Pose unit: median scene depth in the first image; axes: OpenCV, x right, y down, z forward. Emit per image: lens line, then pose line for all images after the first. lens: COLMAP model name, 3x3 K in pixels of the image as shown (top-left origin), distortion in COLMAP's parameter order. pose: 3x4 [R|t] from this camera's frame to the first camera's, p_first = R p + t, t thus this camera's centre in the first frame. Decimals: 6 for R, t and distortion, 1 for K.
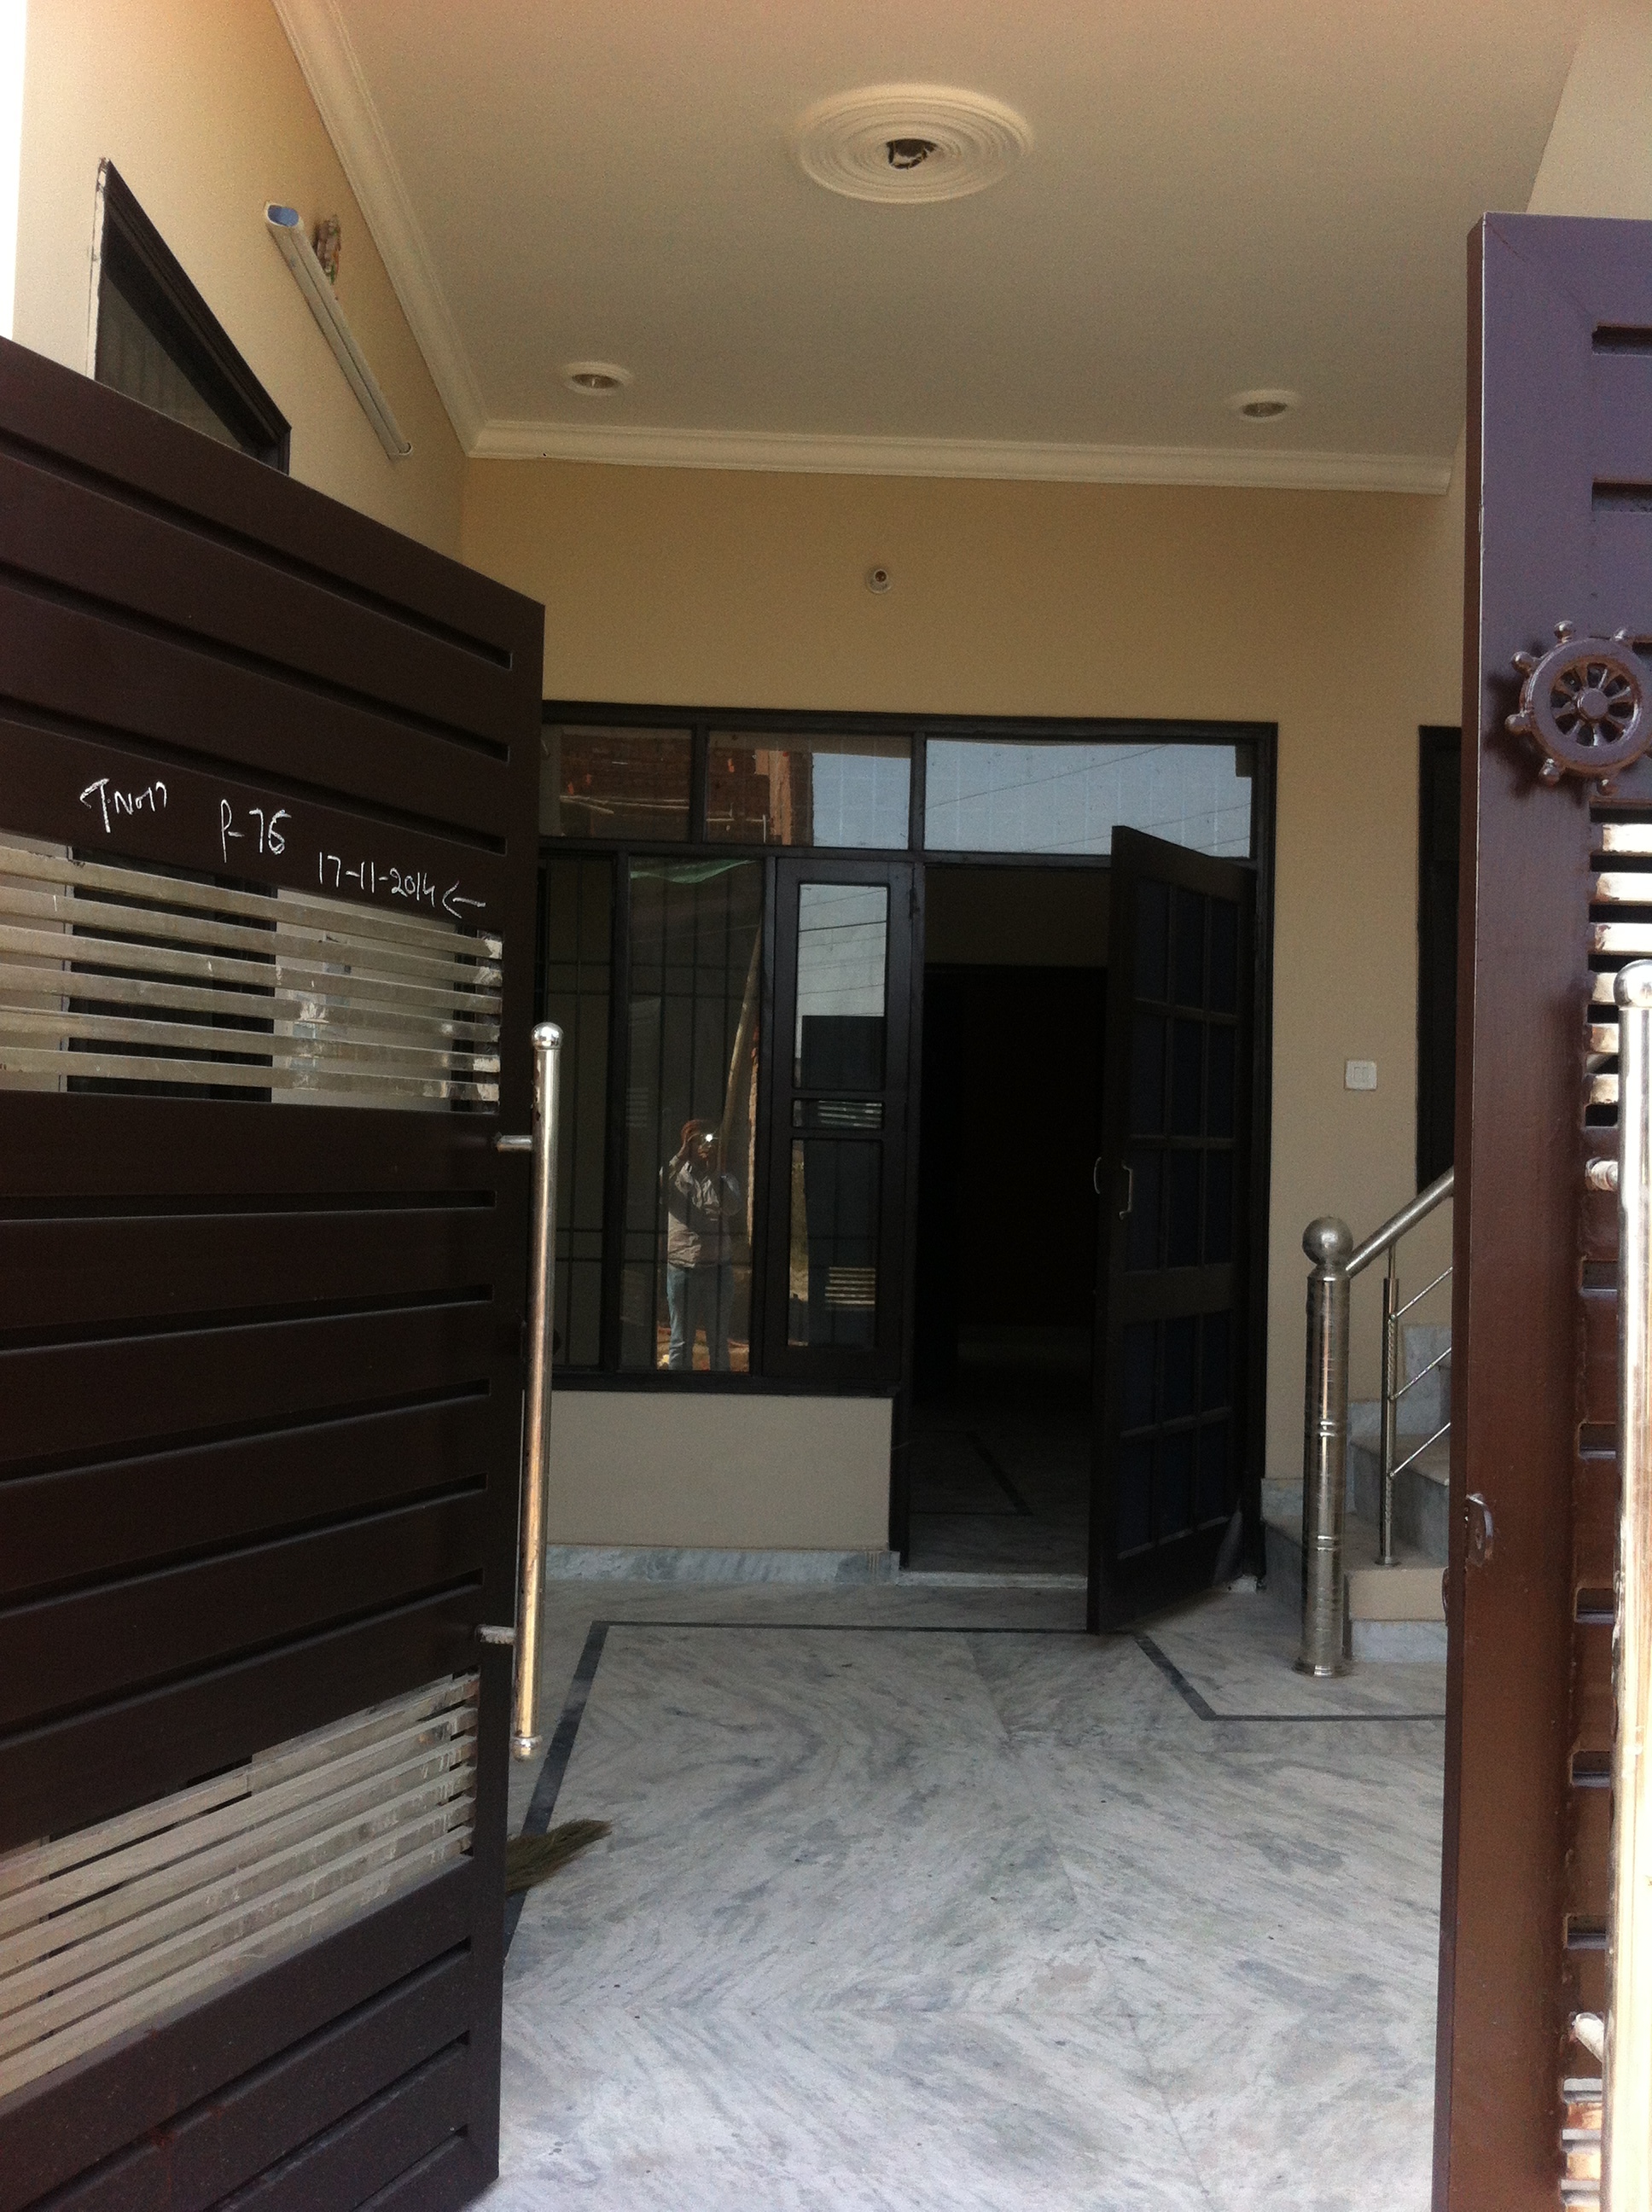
lens RADIAL K [[2021.4, 0, 826.0], [0, 2021.4, 1106.0], [0, 0, 1]] dist [0.071186, -0.168004]
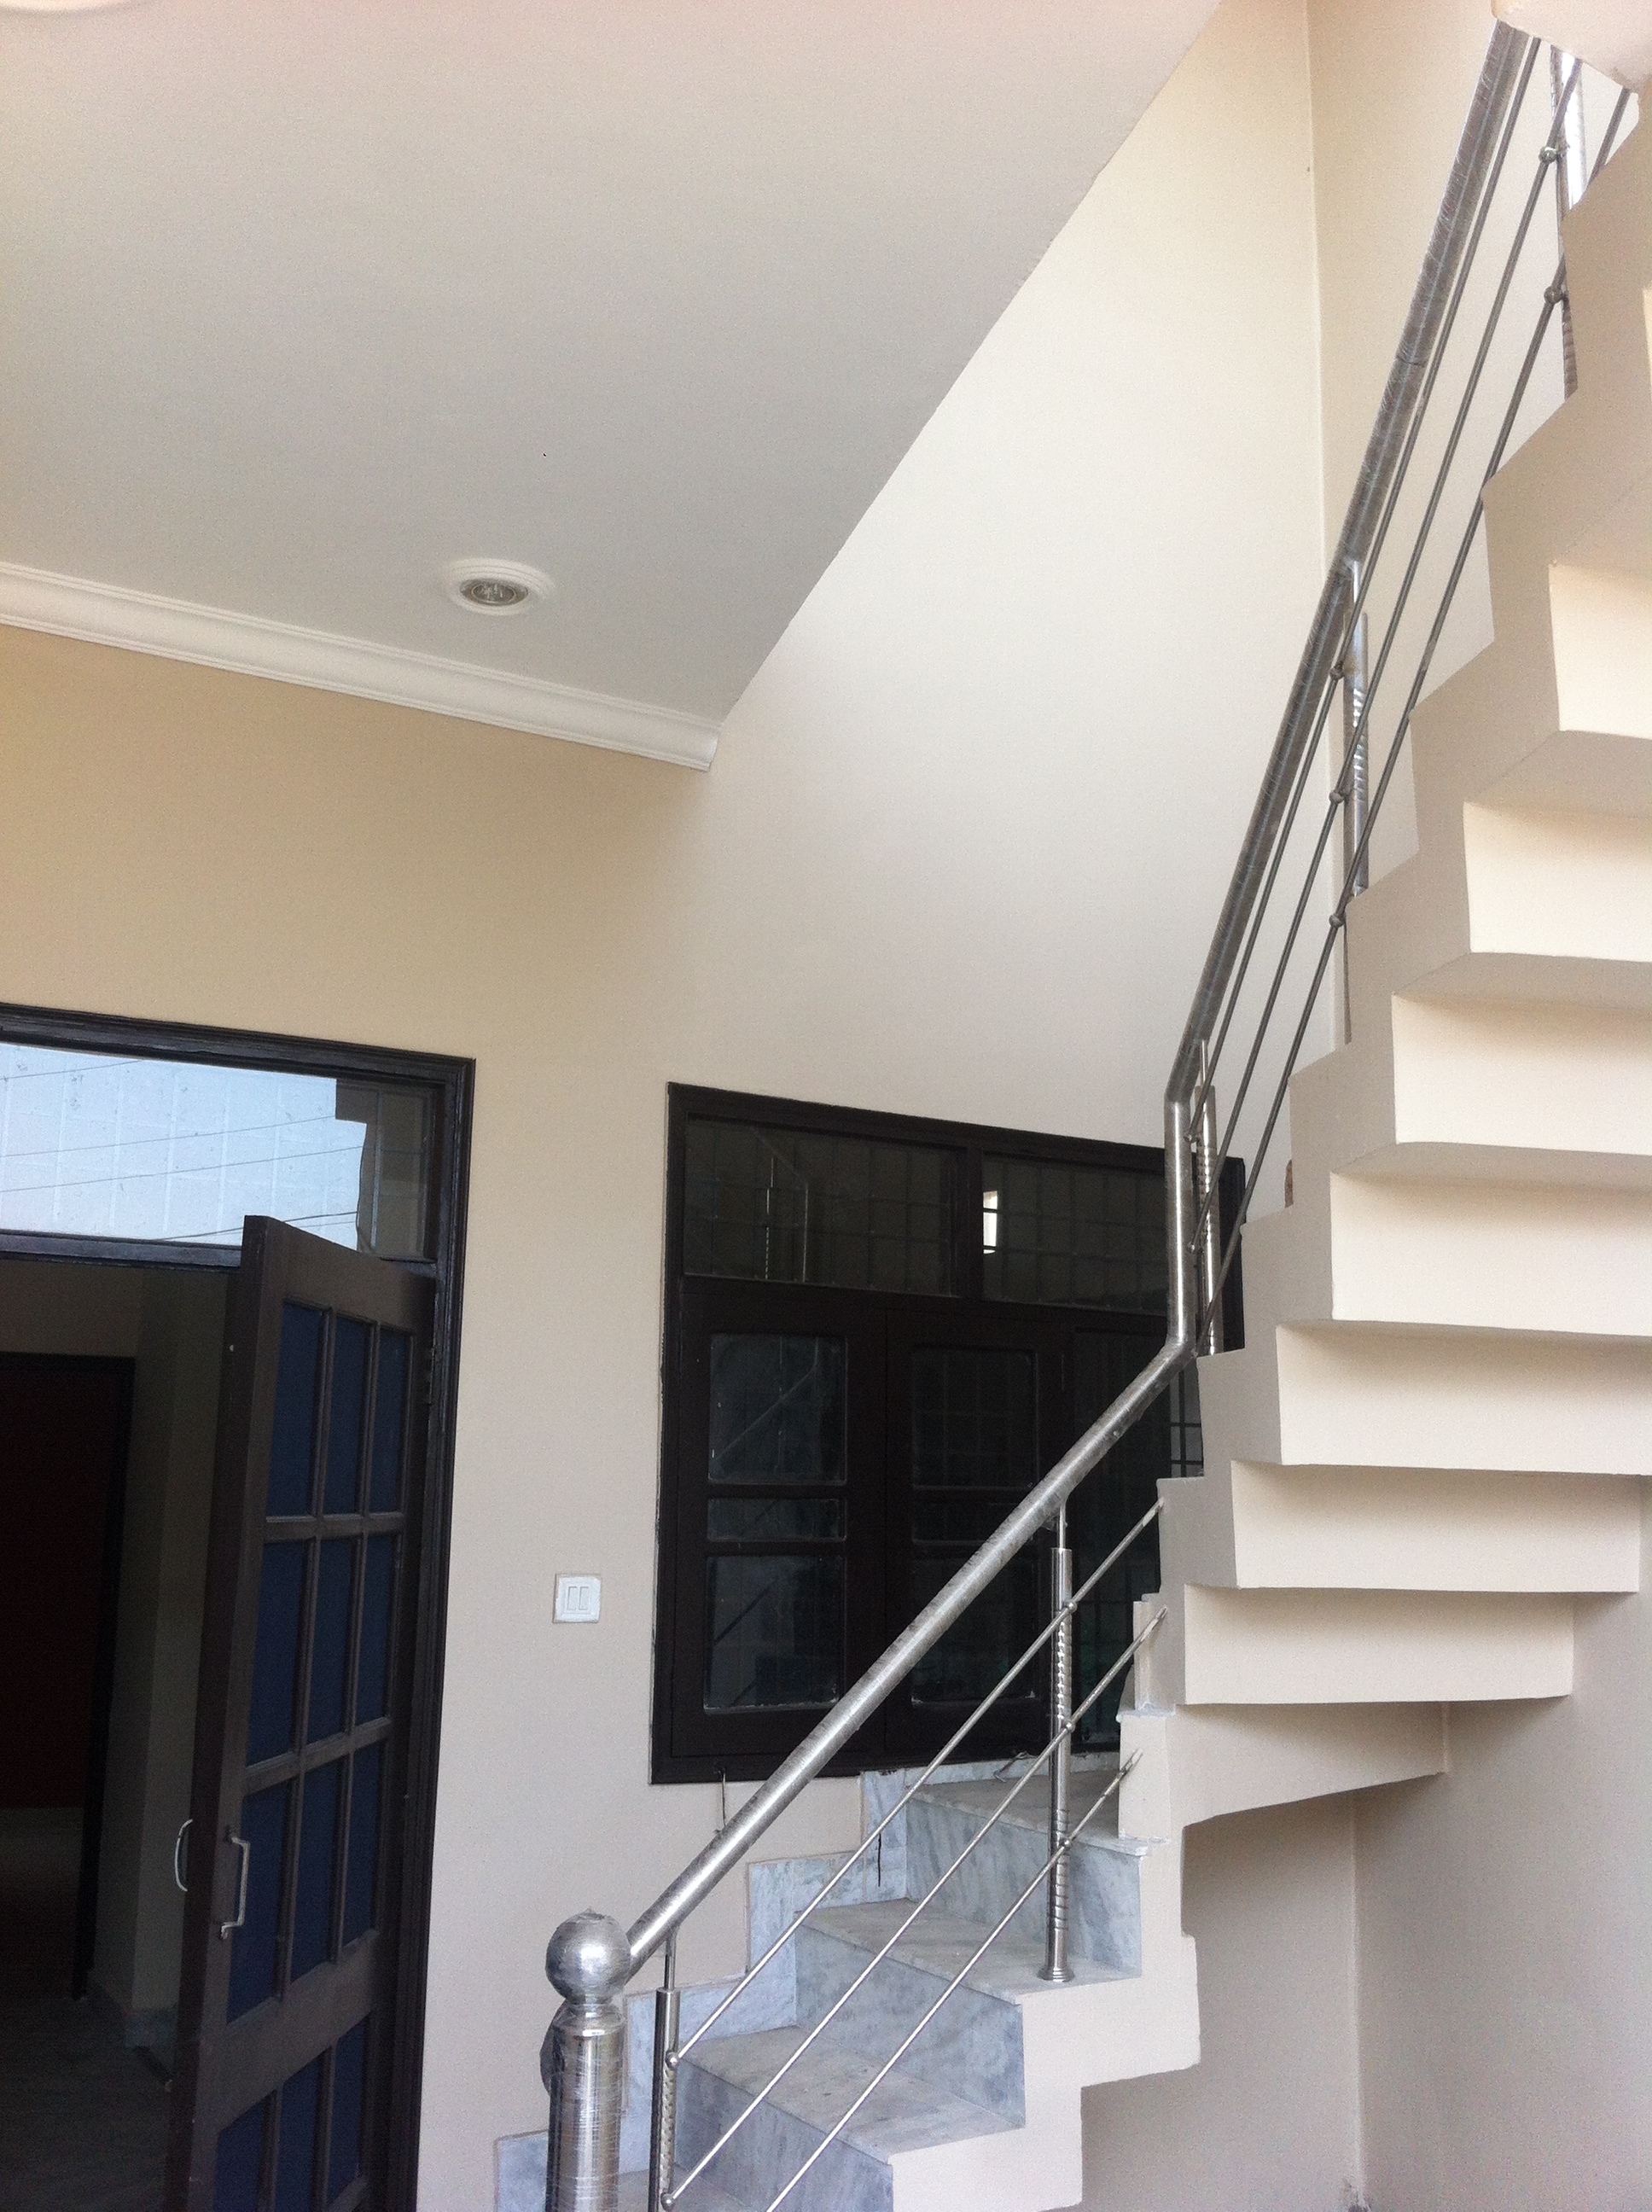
lens RADIAL K [[2021.4, 0, 826.0], [0, 2021.4, 1106.0], [0, 0, 1]] dist [0.071186, -0.168004]
pose [[0.878476, 0.083719, 0.470395, 0.014283], [-0.007964, 0.986958, -0.160782, -0.072969], [-0.477720, 0.137497, 0.867685, 0.402602]]
